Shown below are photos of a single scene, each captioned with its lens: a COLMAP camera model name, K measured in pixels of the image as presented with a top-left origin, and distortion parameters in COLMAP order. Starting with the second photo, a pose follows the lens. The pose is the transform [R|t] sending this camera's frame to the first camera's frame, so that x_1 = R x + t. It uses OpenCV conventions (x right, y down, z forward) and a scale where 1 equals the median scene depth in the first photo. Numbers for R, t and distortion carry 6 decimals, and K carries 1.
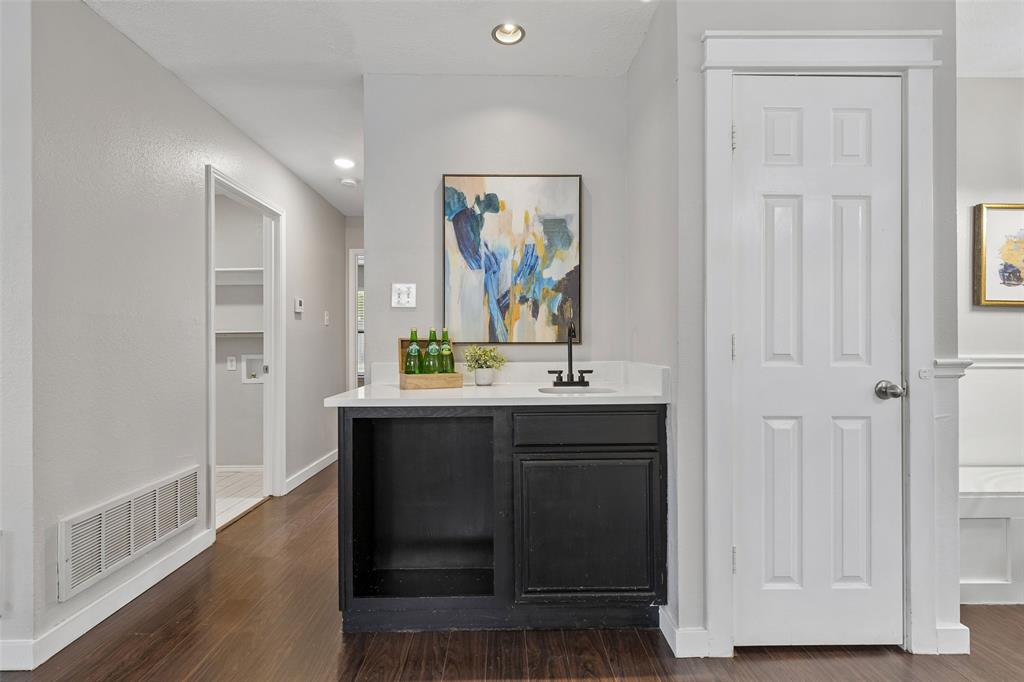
lens RADIAL K [[499.3, 0, 510.7], [0, 499.3, 339.8], [0, 0, 1]] dist [-0.001002, -0.000025]
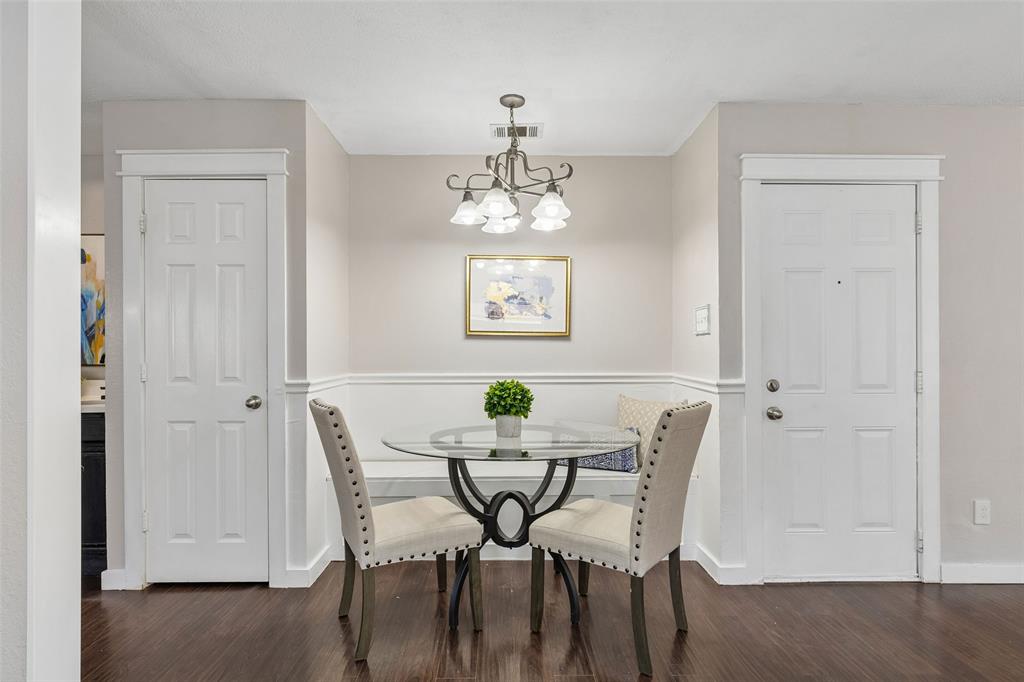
lens RADIAL K [[526.2, 0, 511.7], [0, 526.2, 346.1], [0, 0, 1]] dist [-0.001412, 0.000246]
pose [[0.999996, -0.002896, 0.000425, 1.157221], [0.002893, 0.999961, 0.008323, -0.054575], [-0.000449, -0.008322, 0.999965, -0.383278]]
